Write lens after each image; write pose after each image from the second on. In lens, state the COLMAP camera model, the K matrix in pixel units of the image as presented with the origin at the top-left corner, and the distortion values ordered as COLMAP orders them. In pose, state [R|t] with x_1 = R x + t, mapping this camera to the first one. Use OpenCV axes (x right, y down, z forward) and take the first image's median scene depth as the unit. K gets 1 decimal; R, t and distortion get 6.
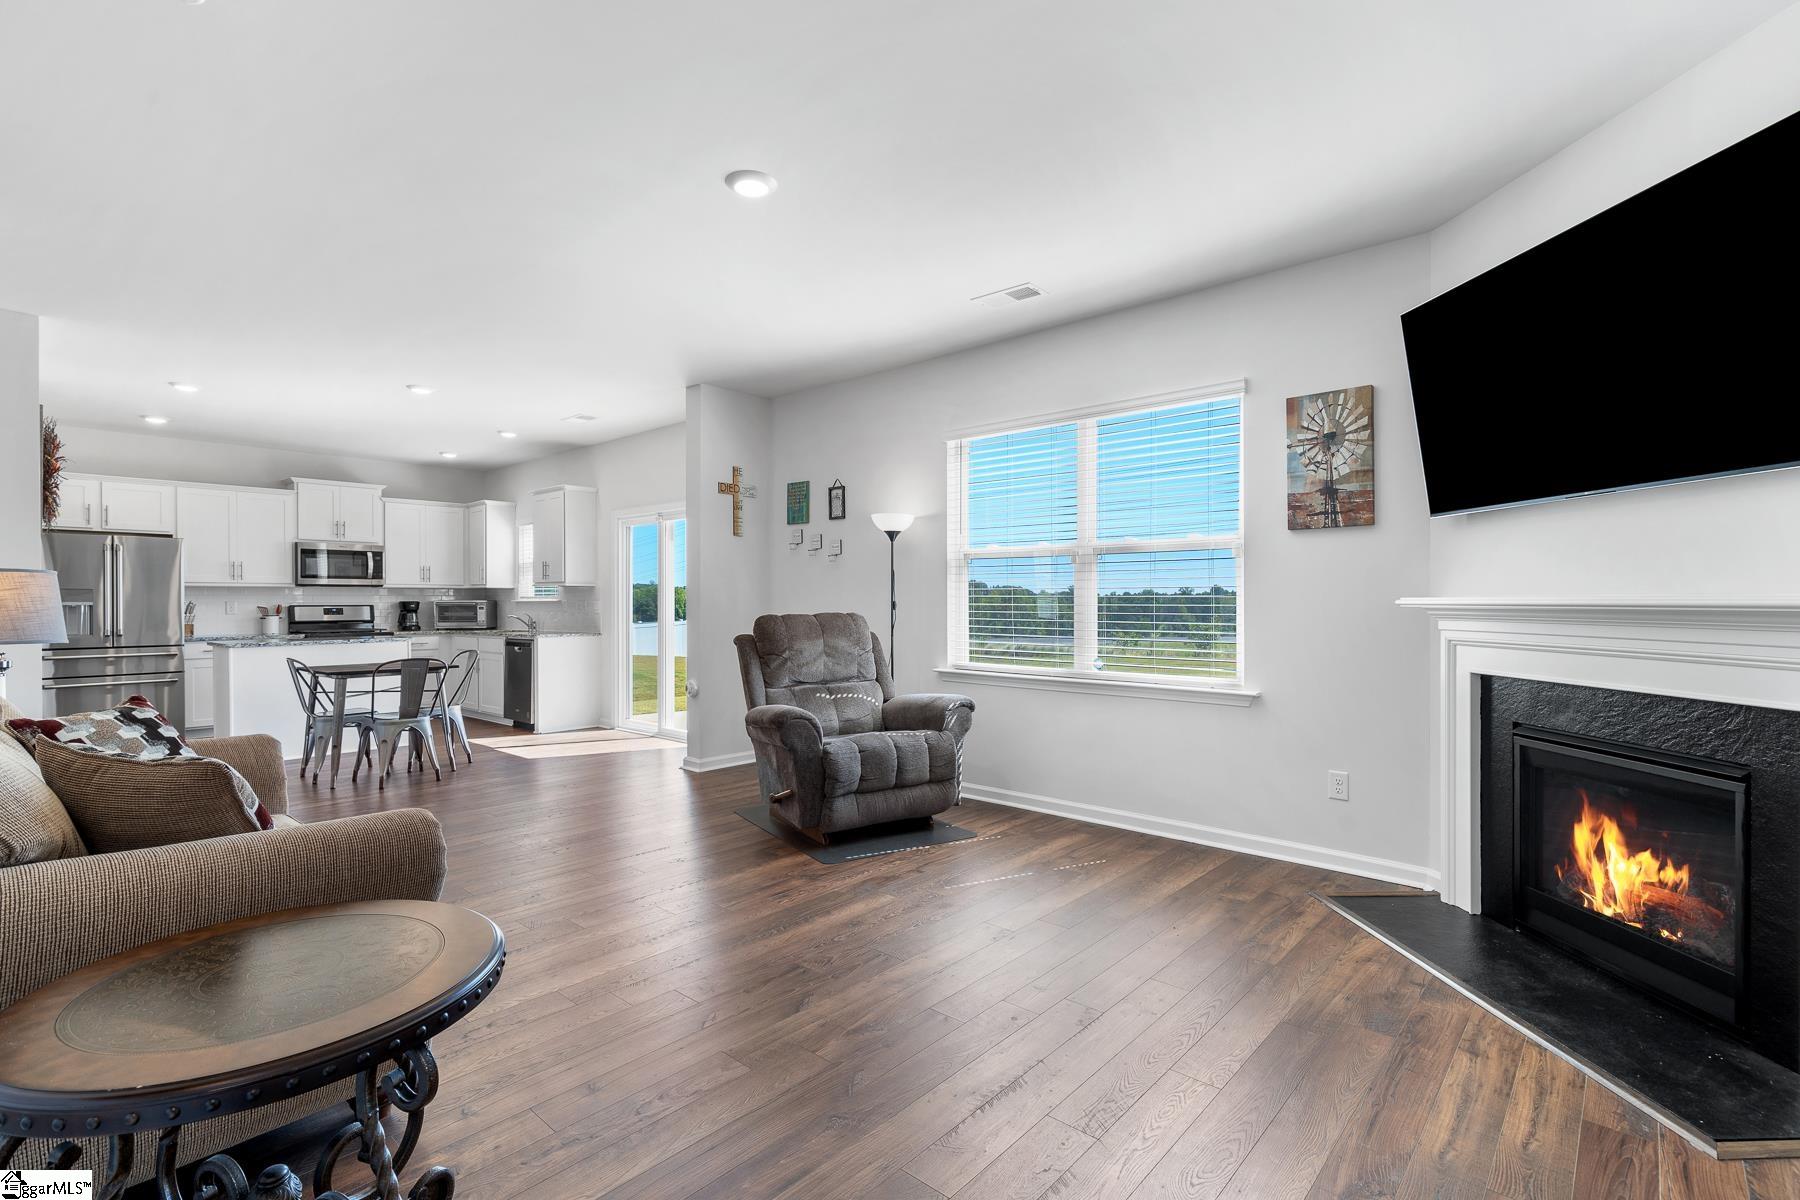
lens RADIAL K [[842.6, 0, 899.8], [0, 842.6, 606.9], [0, 0, 1]] dist [0.006113, -0.001032]
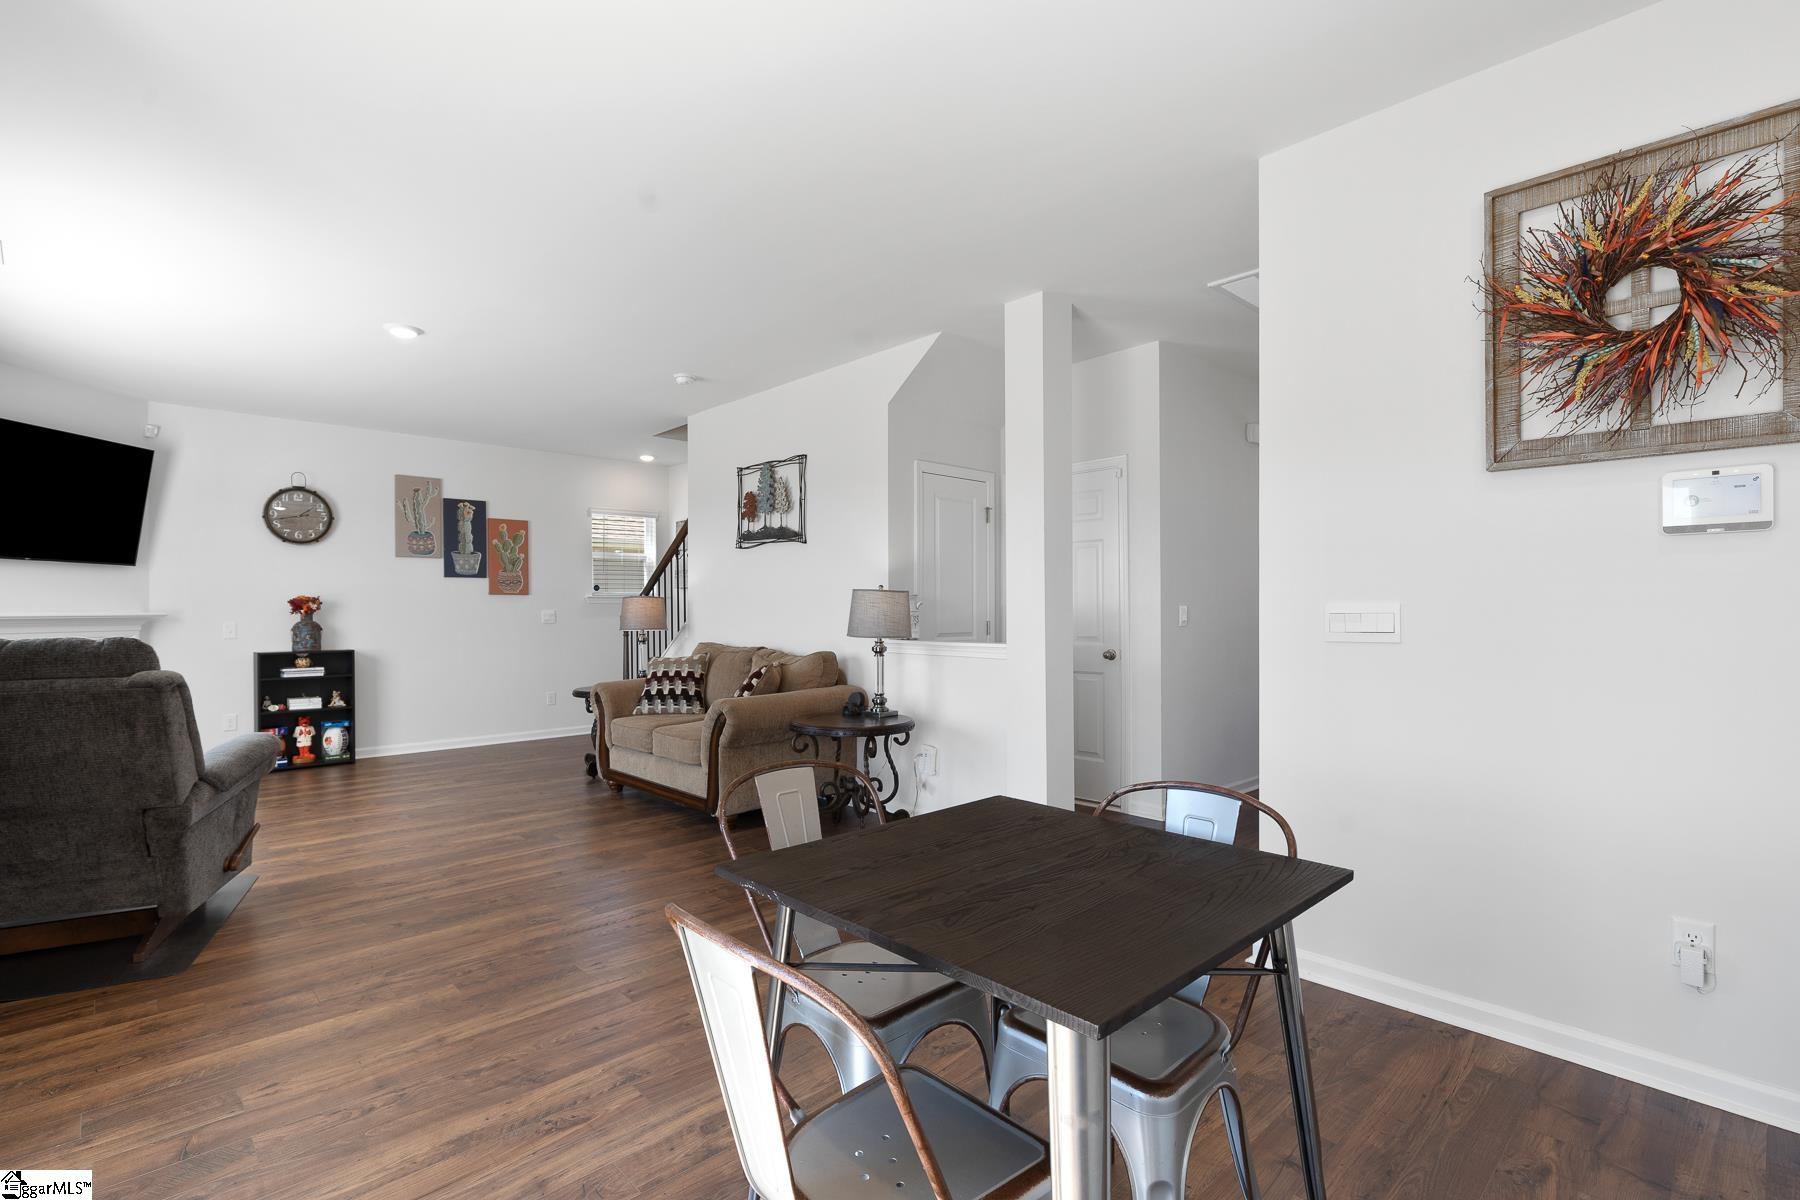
lens RADIAL K [[842.6, 0, 900.6], [0, 842.6, 611.5], [0, 0, 1]] dist [0.006113, -0.001032]
pose [[-0.997190, 0.006536, 0.074622, -0.520797], [0.007460, 0.999899, 0.012116, -0.007958], [-0.074536, 0.012639, -0.997138, 1.090327]]
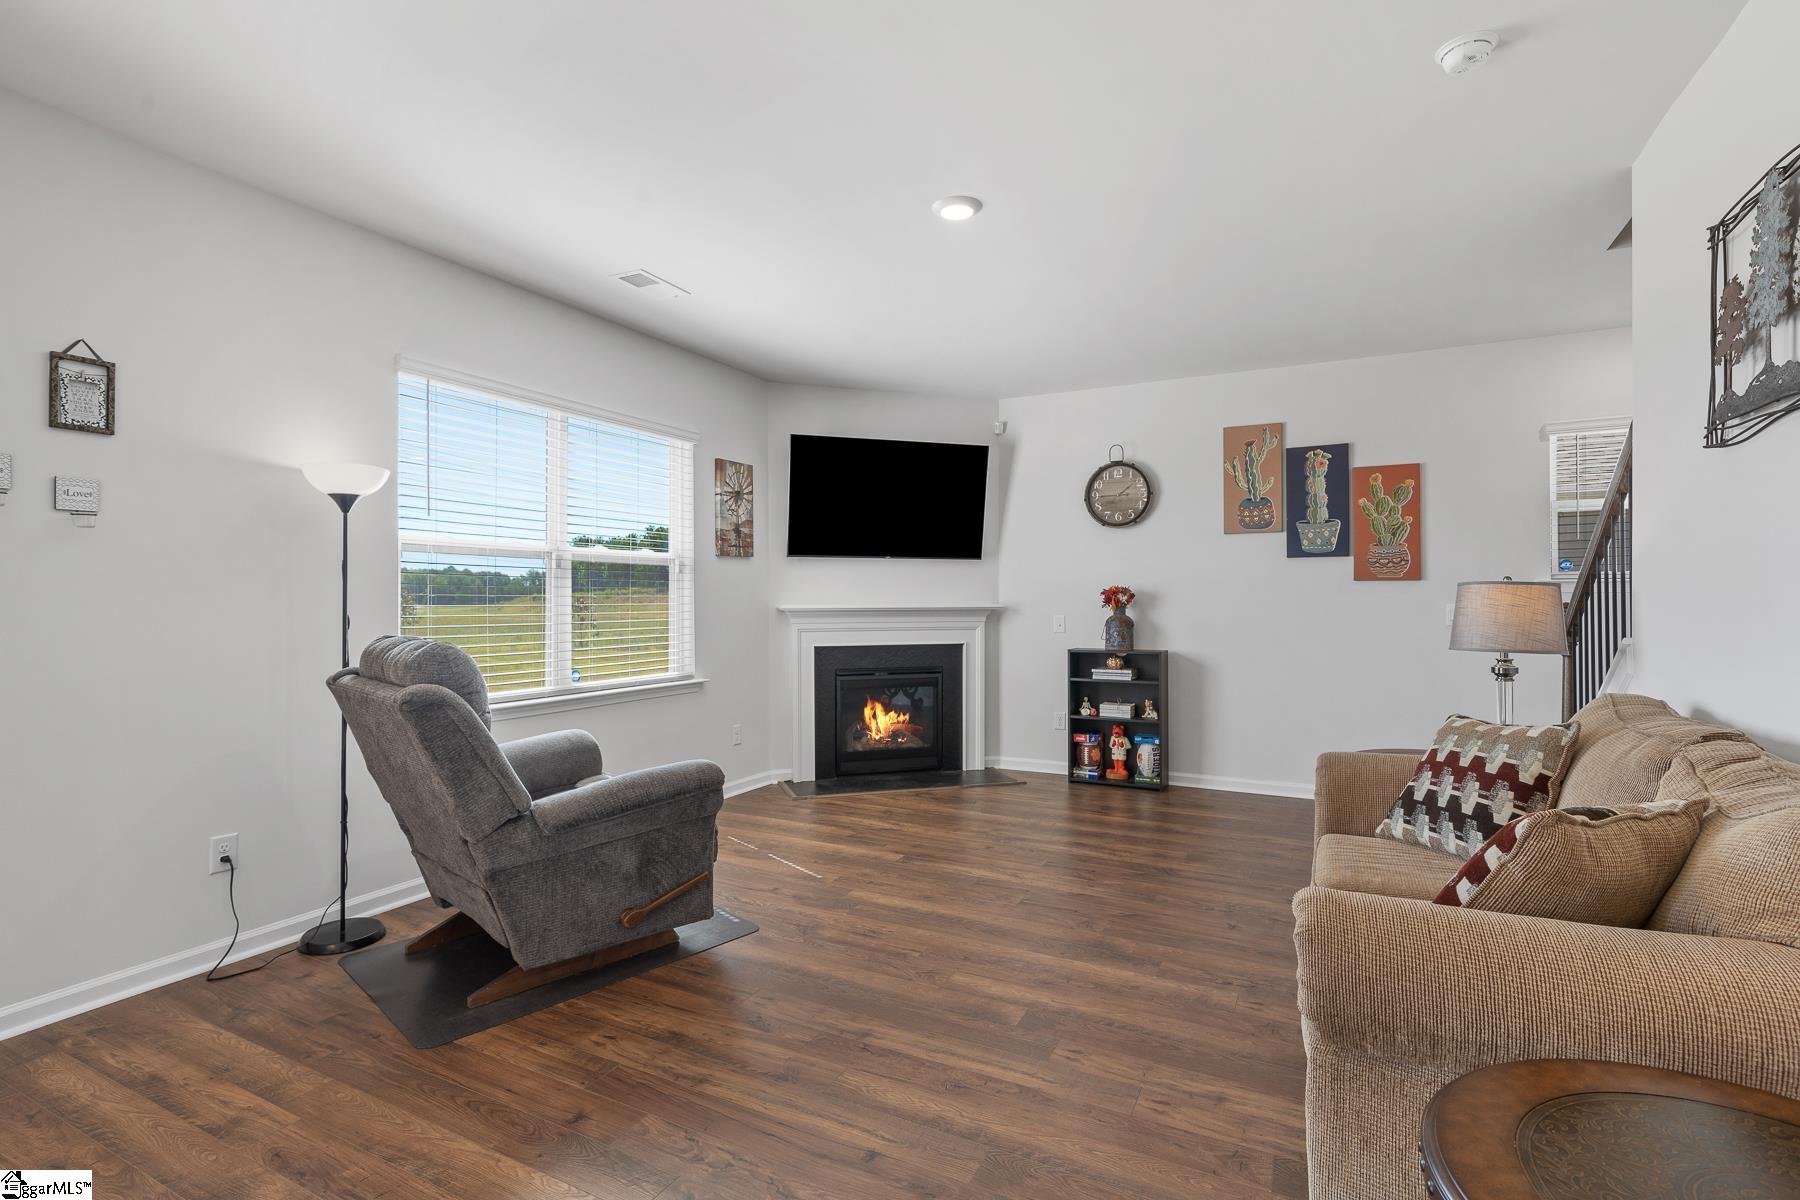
lens RADIAL K [[842.6, 0, 887.1], [0, 842.6, 593.6], [0, 0, 1]] dist [0.006113, -0.001032]
pose [[-0.249662, 0.007573, 0.968303, -0.520351], [0.012250, 0.999914, -0.004662, -0.010889], [-0.968255, 0.010698, -0.249734, 0.608209]]
